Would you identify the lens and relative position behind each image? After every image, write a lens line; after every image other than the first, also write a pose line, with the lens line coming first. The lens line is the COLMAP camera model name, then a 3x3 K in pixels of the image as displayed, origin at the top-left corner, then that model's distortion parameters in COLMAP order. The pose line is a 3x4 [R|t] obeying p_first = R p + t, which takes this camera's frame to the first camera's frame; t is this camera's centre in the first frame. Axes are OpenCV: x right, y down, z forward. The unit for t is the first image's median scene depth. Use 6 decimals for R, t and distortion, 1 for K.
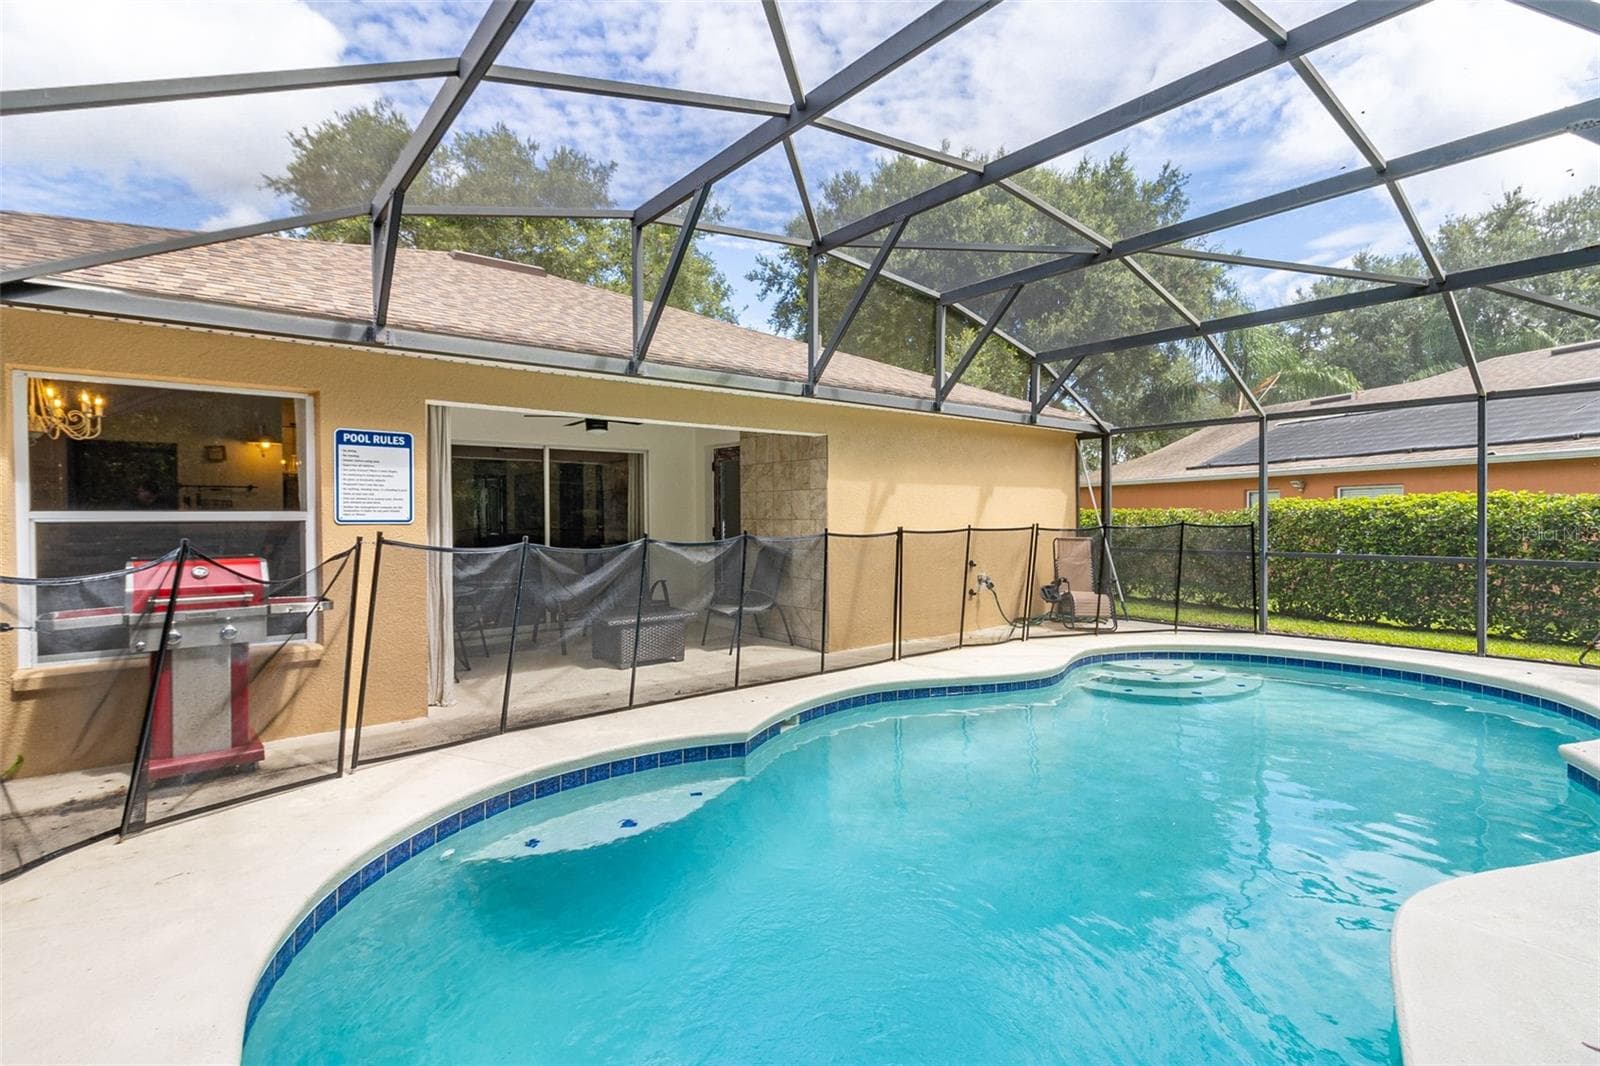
lens RADIAL K [[737.4, 0, 791.2], [0, 737.4, 522.9], [0, 0, 1]] dist [0.003327, -0.000028]
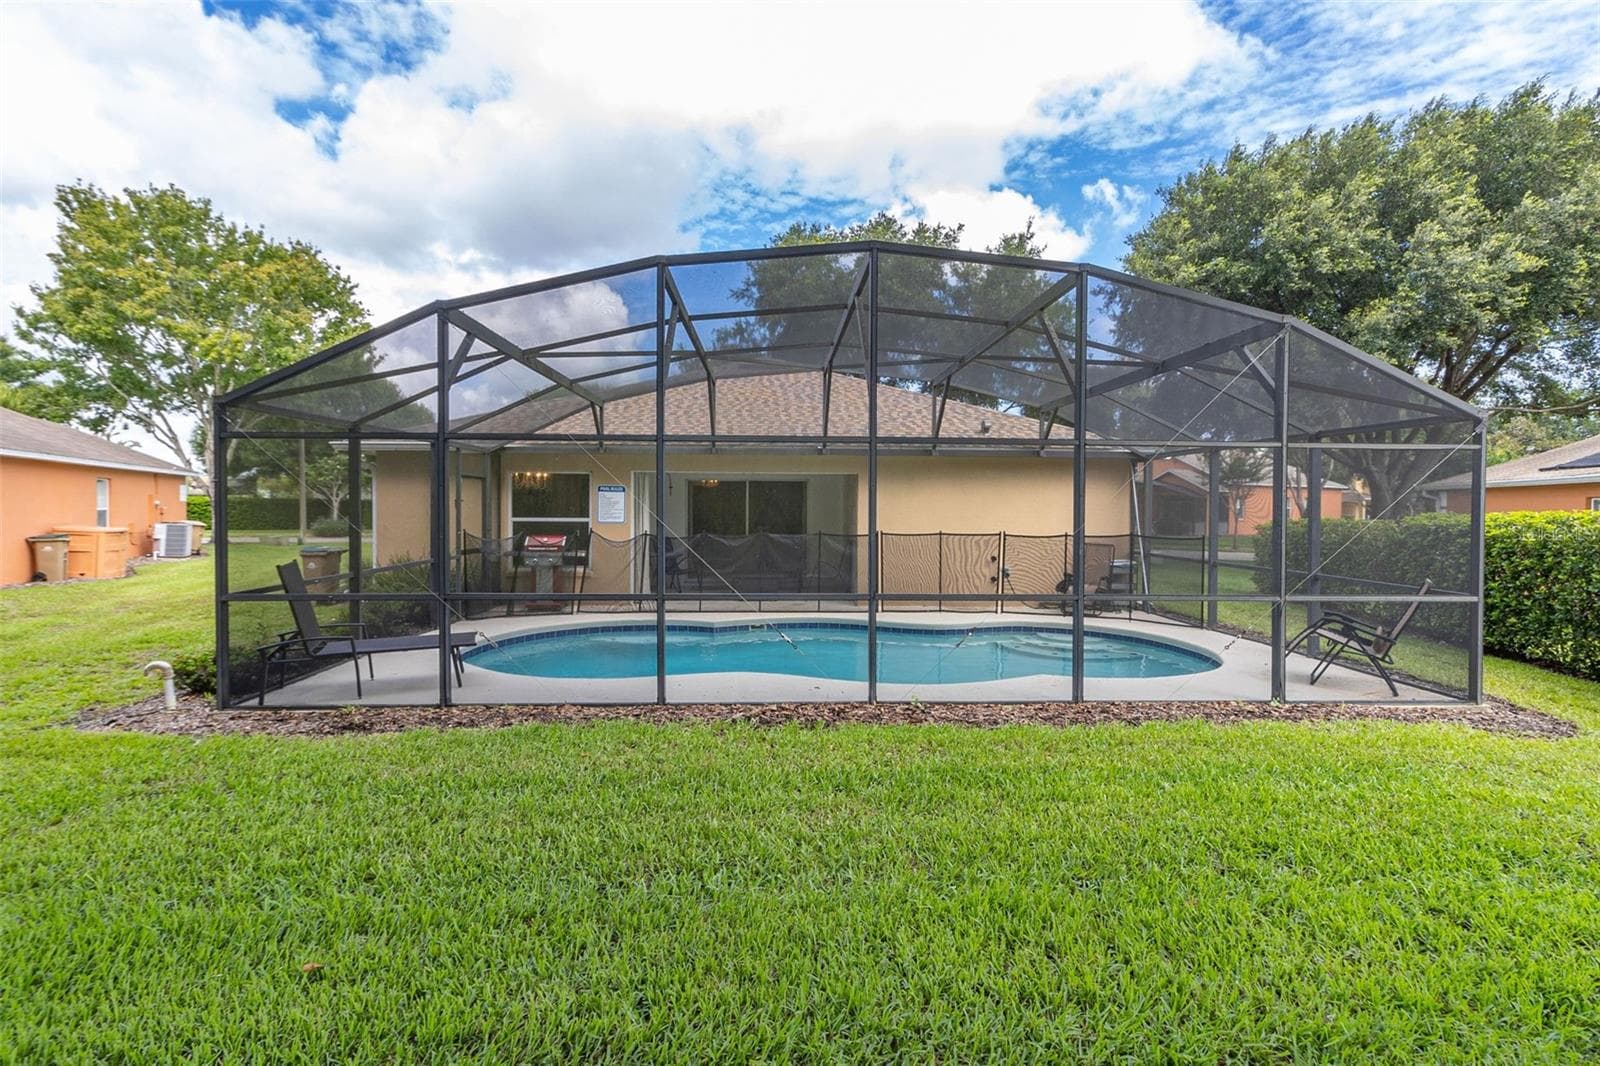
lens RADIAL K [[752.0, 0, 793.9], [0, 752.0, 519.3], [0, 0, 1]] dist [0.011643, -0.003253]
pose [[0.796499, 0.020635, -0.604288, 0.784349], [-0.016649, 0.999787, 0.012196, -0.029471], [0.604411, 0.000347, 0.796673, -0.355844]]
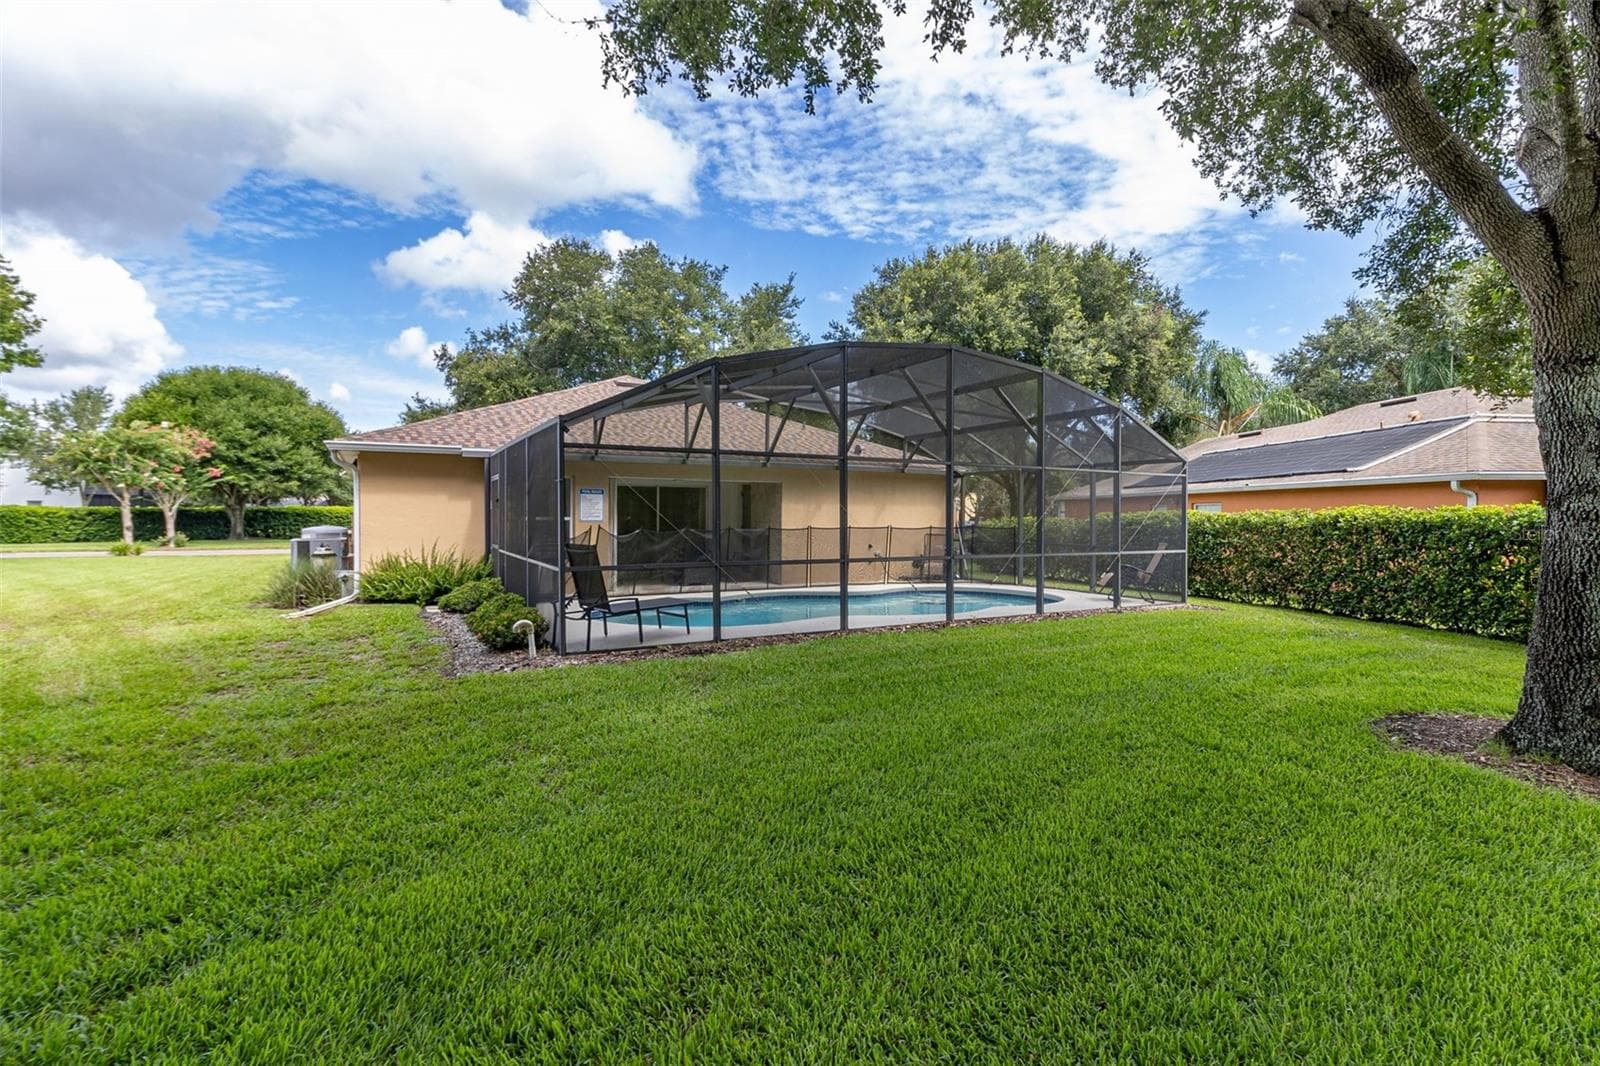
lens RADIAL K [[752.0, 0, 801.8], [0, 752.0, 525.0], [0, 0, 1]] dist [0.011643, -0.003253]
pose [[0.984971, 0.011278, -0.172352, 0.395938], [-0.011570, 0.999933, -0.000692, 0.003219], [0.172333, 0.002676, 0.985035, -0.928271]]
